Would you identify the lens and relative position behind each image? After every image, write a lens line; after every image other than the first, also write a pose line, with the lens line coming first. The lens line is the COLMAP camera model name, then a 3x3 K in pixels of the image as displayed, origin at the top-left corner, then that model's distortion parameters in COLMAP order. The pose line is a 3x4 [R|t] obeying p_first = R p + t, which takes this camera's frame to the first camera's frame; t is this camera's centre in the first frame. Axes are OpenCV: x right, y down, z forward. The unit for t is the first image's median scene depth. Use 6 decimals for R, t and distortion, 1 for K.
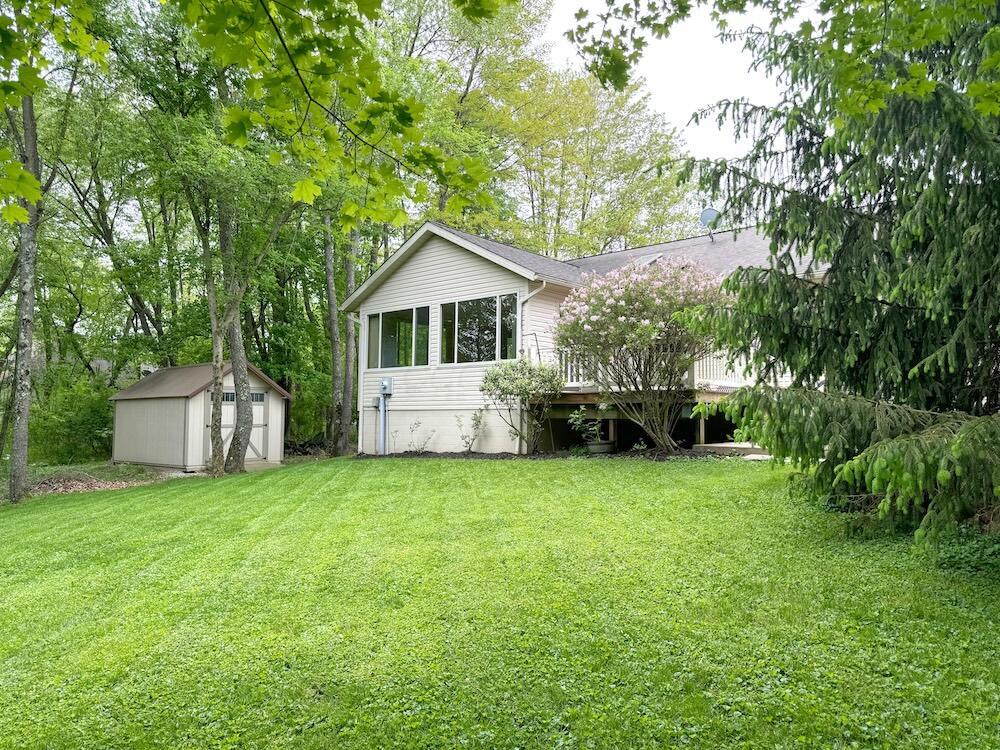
lens RADIAL K [[694.0, 0, 501.7], [0, 694.0, 369.0], [0, 0, 1]] dist [0.039442, -0.006548]
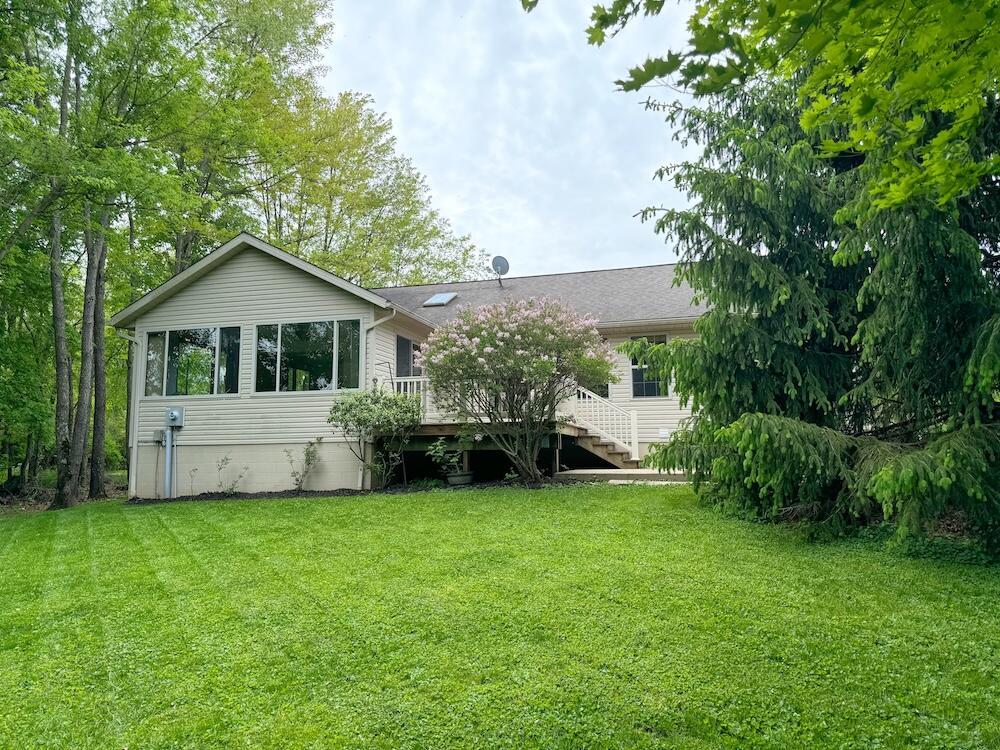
lens RADIAL K [[694.0, 0, 503.4], [0, 694.0, 384.5], [0, 0, 1]] dist [0.039442, -0.006548]
pose [[0.895330, 0.033478, 0.444144, -0.214748], [-0.018482, 0.999105, -0.038052, 0.011469], [-0.445020, 0.025860, 0.895147, 0.061654]]
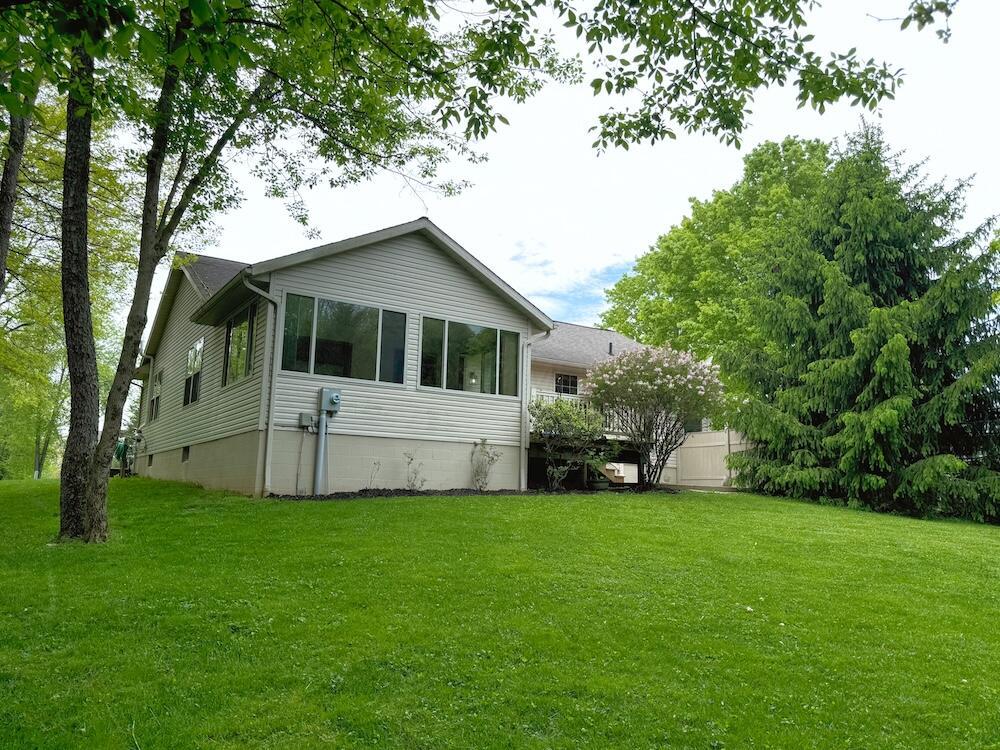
lens RADIAL K [[694.0, 0, 501.3], [0, 694.0, 377.0], [0, 0, 1]] dist [0.039442, -0.006548]
pose [[0.296841, 0.125955, 0.946584, -0.927327], [-0.122531, 0.988093, -0.093054, 0.052650], [-0.947033, -0.088363, 0.308740, 0.684691]]
